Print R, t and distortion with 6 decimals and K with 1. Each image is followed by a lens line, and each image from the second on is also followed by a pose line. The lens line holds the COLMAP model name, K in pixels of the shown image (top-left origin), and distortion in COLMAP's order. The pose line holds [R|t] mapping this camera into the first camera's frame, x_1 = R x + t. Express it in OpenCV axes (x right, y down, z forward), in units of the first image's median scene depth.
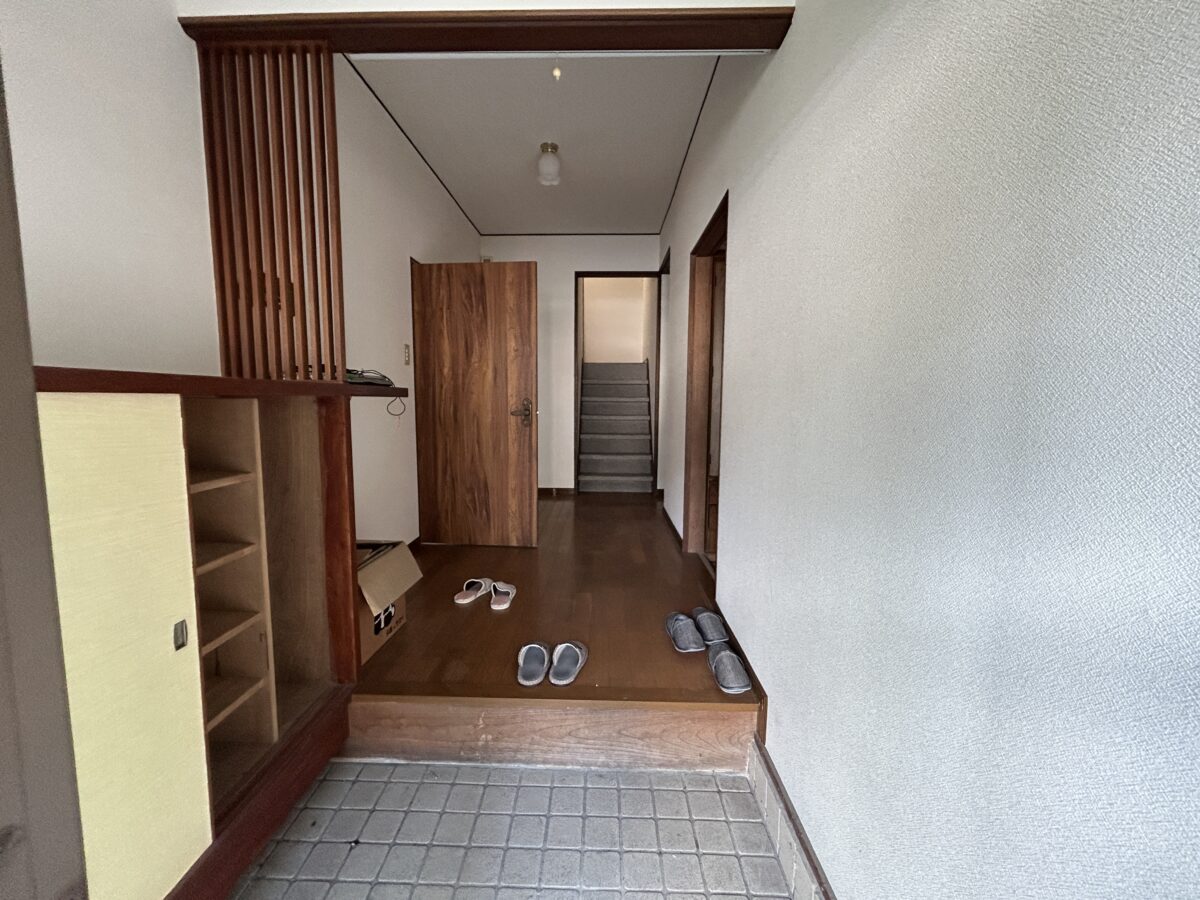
lens RADIAL K [[486.4, 0, 594.4], [0, 486.4, 448.0], [0, 0, 1]] dist [0.001827, 0.000390]
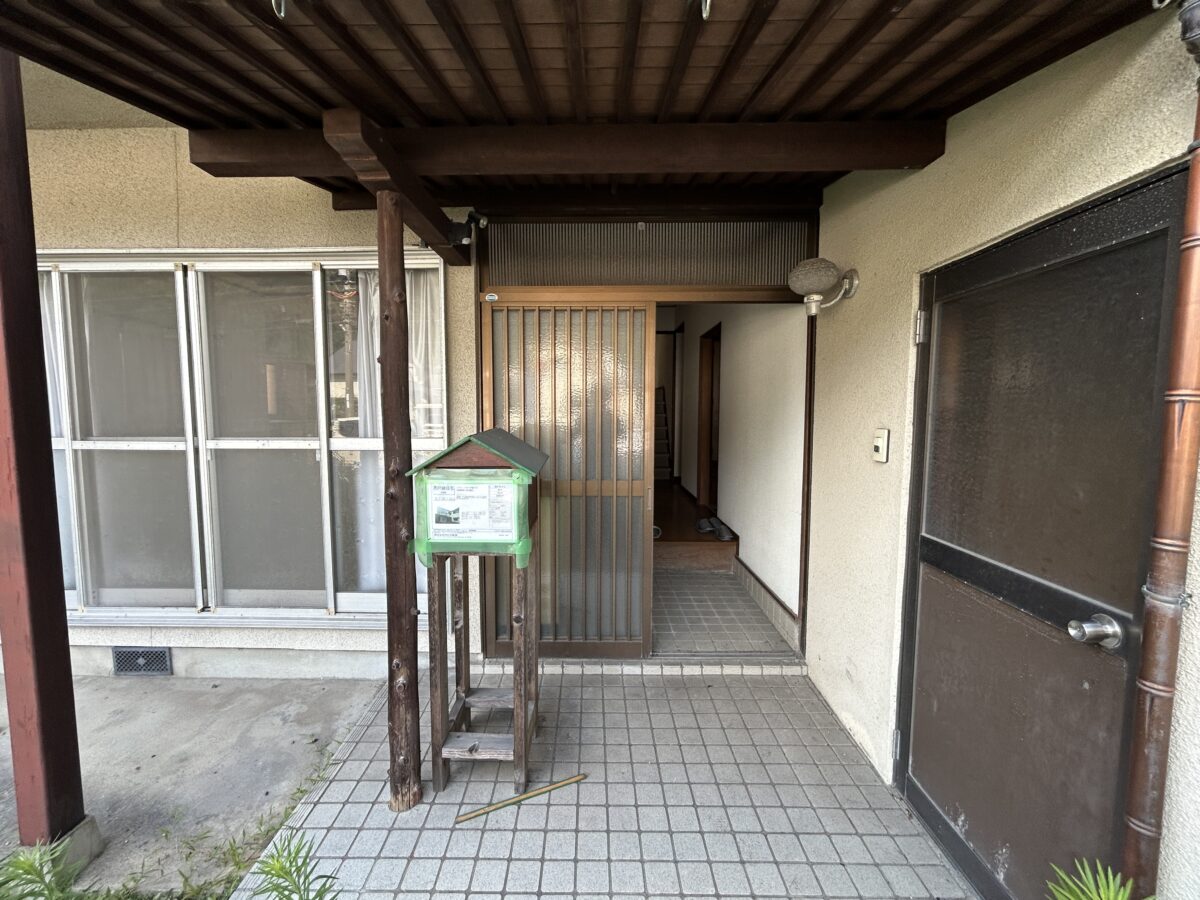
lens RADIAL K [[486.4, 0, 593.5], [0, 486.4, 447.8], [0, 0, 1]] dist [0.001827, 0.000390]
pose [[0.999896, -0.011028, 0.009290, -0.213099], [0.011258, 0.999621, -0.025127, 0.053575], [-0.009009, 0.025229, 0.999641, -0.773954]]
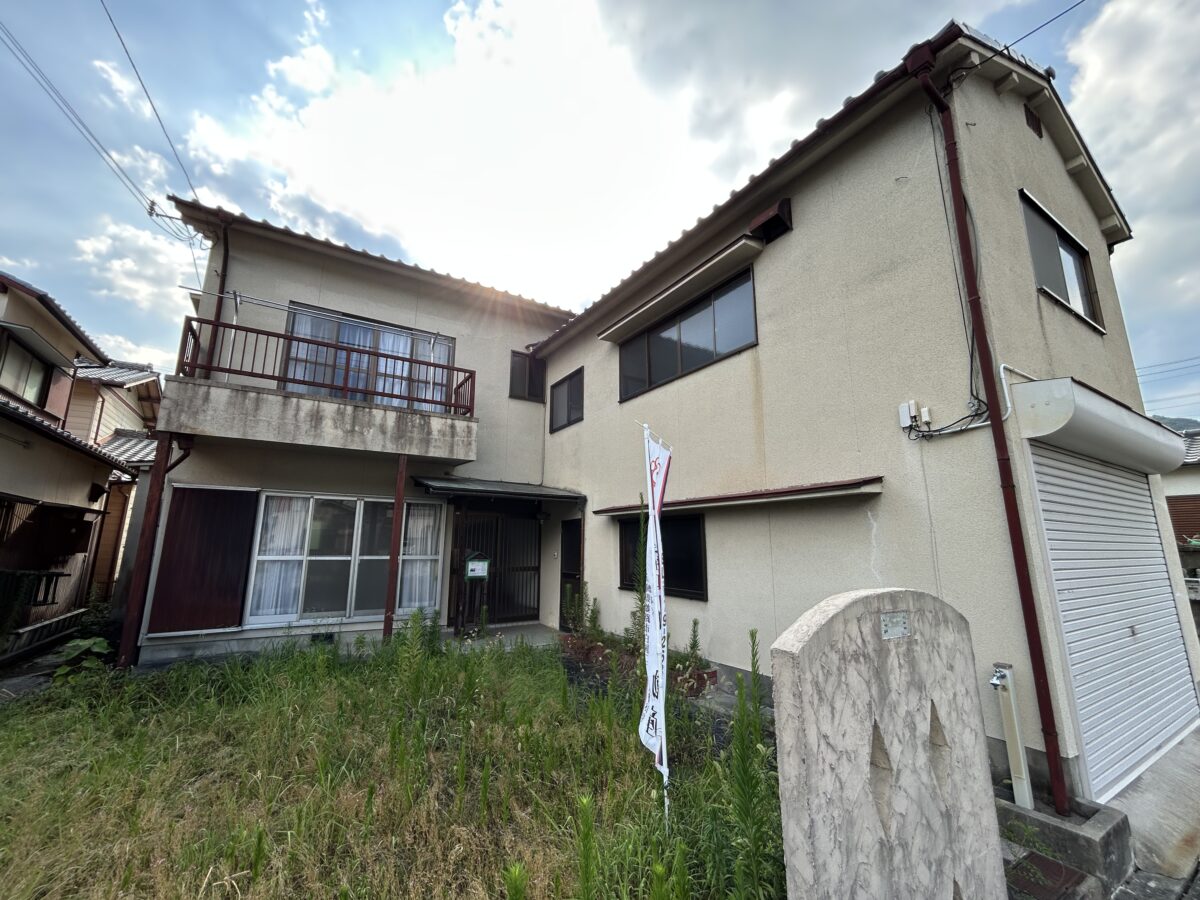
lens RADIAL K [[486.4, 0, 593.7], [0, 486.4, 446.9], [0, 0, 1]] dist [0.001827, 0.000390]
pose [[0.836109, 0.100888, 0.539206, -1.336778], [0.064372, 0.958107, -0.279084, 0.260786], [-0.544773, 0.268054, 0.794588, -2.858905]]
